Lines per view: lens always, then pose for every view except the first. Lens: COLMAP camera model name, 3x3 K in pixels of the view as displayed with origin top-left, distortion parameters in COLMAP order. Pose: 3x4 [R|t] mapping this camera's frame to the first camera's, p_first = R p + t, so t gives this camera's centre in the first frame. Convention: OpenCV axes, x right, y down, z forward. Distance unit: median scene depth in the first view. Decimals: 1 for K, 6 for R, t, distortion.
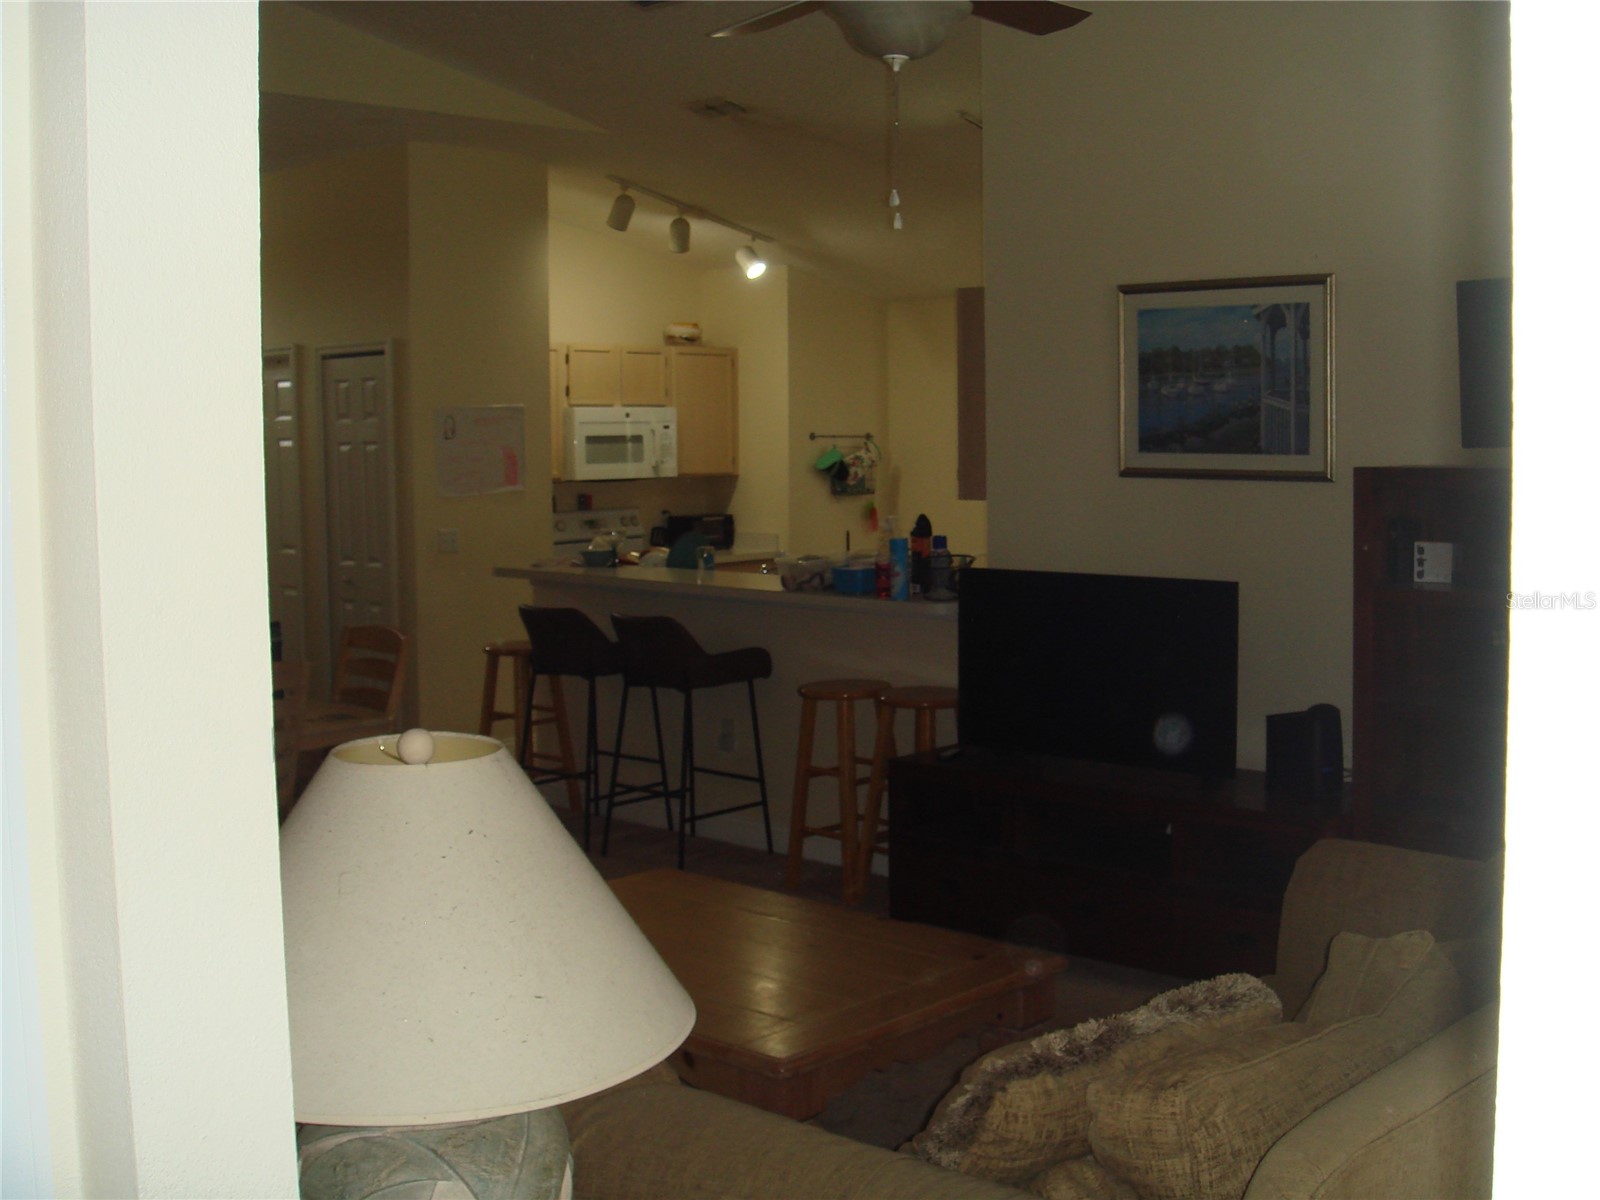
lens RADIAL K [[1895.0, 0, 846.7], [0, 1895.0, 637.7], [0, 0, 1]] dist [-0.080007, 0.000000]
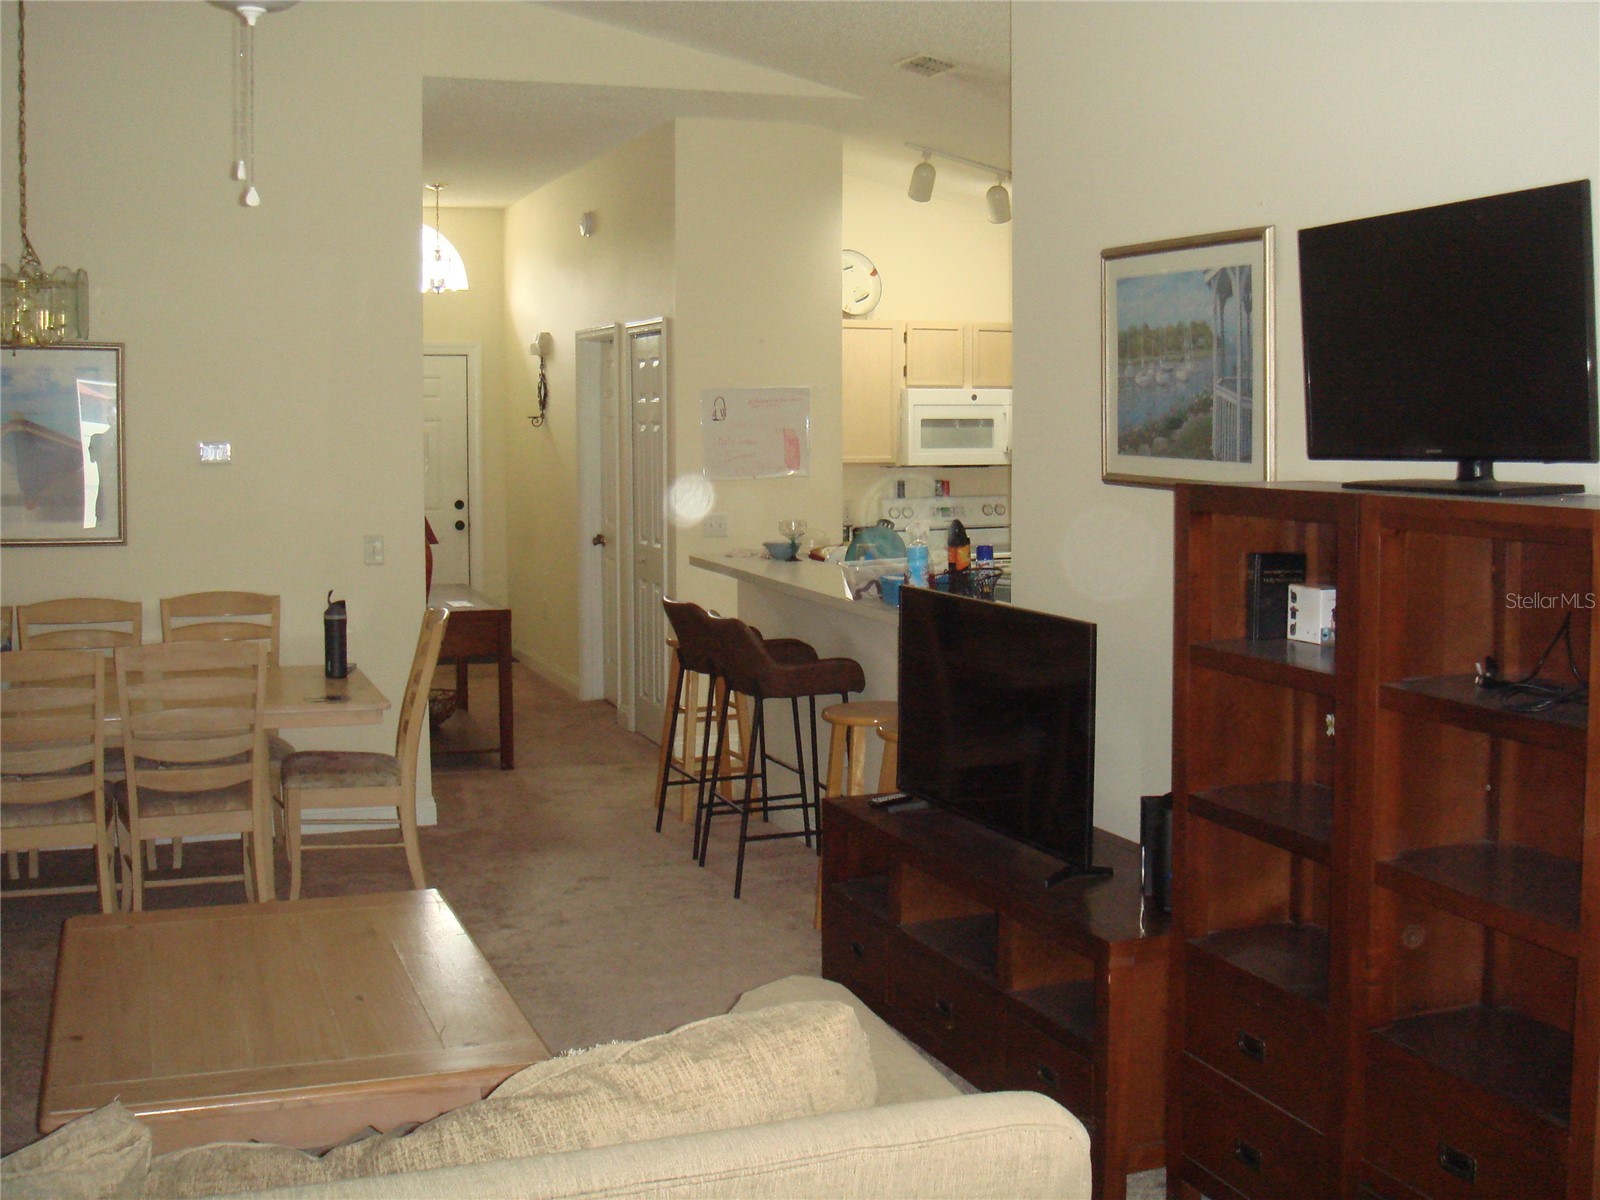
lens RADIAL K [[1895.0, 0, 796.4], [0, 1895.0, 607.4], [0, 0, 1]] dist [-0.080007, 0.000000]
pose [[0.876243, 0.060782, -0.478021, 0.433488], [-0.061389, 0.998010, 0.014371, -0.036473], [0.477944, 0.016753, 0.878231, 0.228002]]
